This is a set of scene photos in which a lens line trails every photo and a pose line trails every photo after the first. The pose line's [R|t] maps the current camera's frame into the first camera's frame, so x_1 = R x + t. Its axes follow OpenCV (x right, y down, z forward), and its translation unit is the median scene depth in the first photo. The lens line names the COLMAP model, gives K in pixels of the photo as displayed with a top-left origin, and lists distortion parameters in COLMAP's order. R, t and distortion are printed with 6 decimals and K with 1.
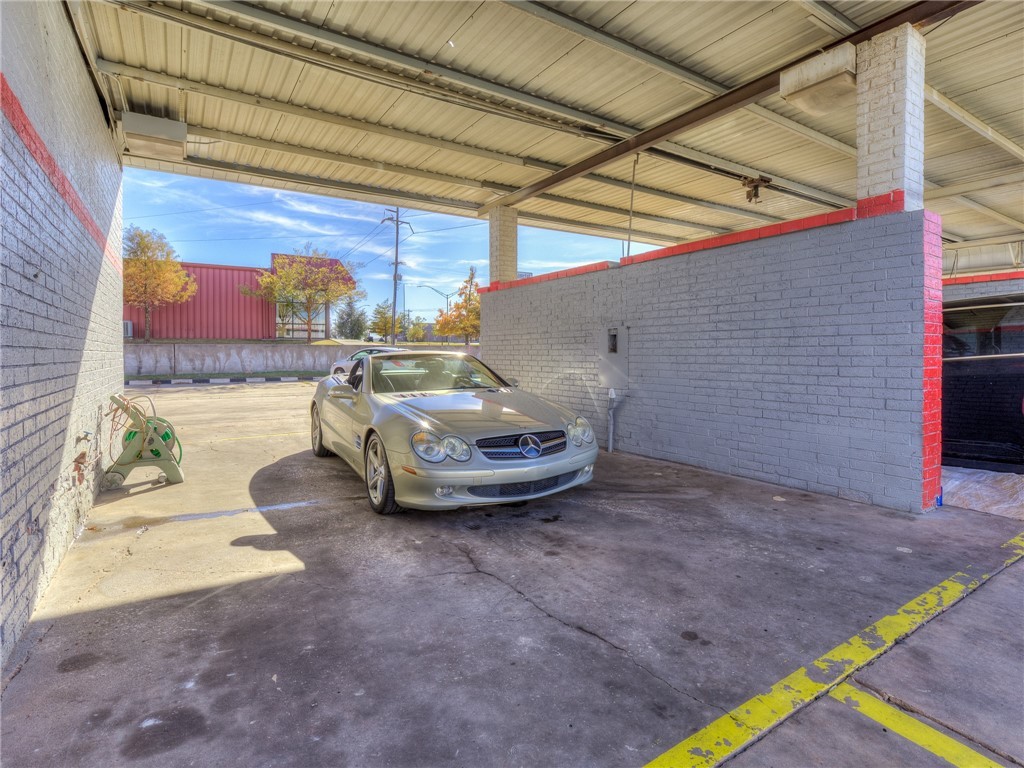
lens RADIAL K [[552.4, 0, 495.0], [0, 552.4, 368.8], [0, 0, 1]] dist [-0.005192, -0.001436]
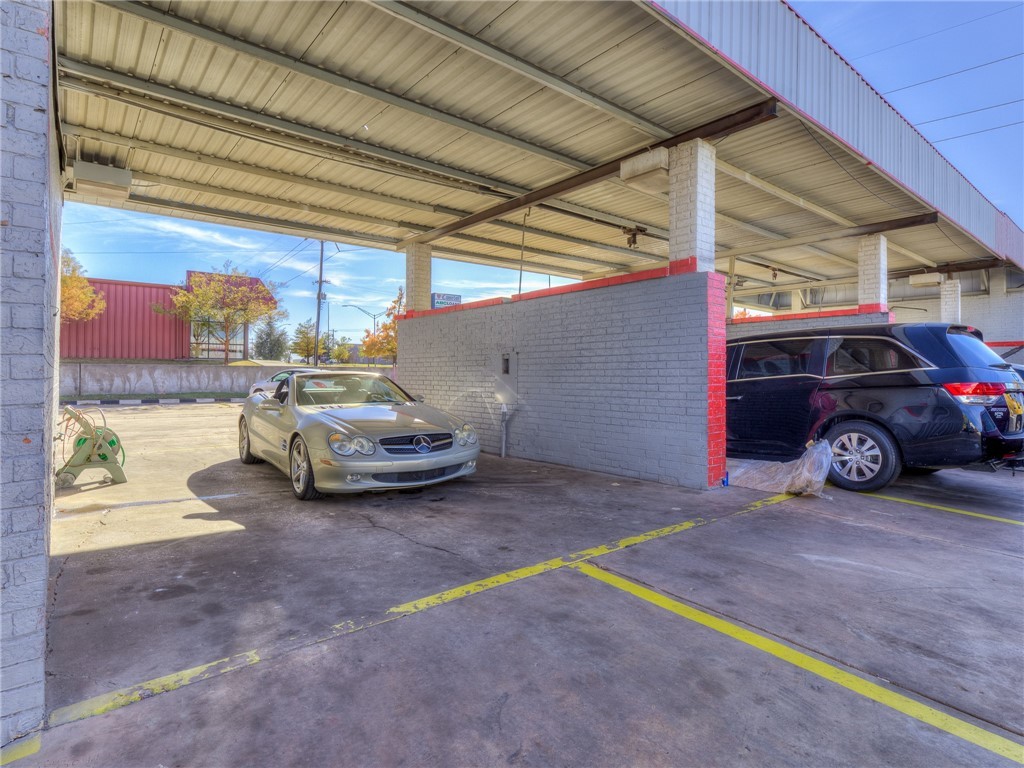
lens RADIAL K [[552.4, 0, 495.0], [0, 552.4, 368.8], [0, 0, 1]] dist [-0.005192, -0.001436]
pose [[0.991362, 0.006517, 0.130993, 0.049647], [-0.001193, 0.999171, -0.040682, 0.012438], [-0.131149, 0.040174, 0.990548, -0.257673]]
